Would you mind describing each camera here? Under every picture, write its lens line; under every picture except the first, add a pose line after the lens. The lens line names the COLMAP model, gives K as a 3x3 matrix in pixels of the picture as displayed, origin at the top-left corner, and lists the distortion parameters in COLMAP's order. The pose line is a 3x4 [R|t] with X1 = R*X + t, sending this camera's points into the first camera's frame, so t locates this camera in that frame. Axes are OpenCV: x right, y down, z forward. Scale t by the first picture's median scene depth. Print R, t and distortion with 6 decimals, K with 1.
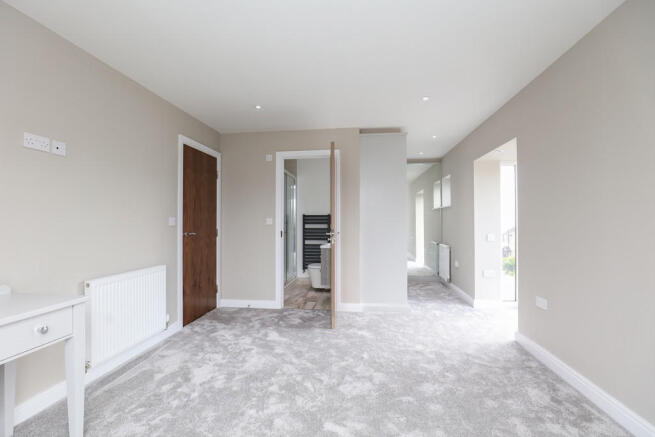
lens RADIAL K [[303.1, 0, 328.2], [0, 303.1, 220.3], [0, 0, 1]] dist [0.002413, -0.000180]
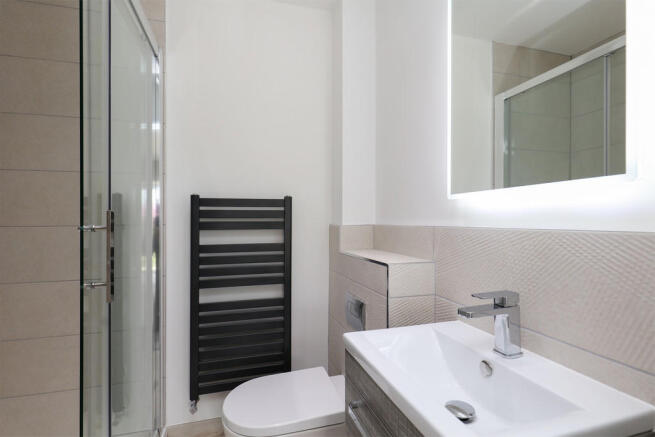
lens RADIAL K [[318.0, 0, 327.5], [0, 318.0, 217.5], [0, 0, 1]] dist [-0.002297, -0.000130]
pose [[0.908260, 0.003410, 0.418392, -0.091747], [-0.004495, 0.999989, 0.001608, -0.000474], [-0.418382, -0.003341, 0.908265, 0.693487]]
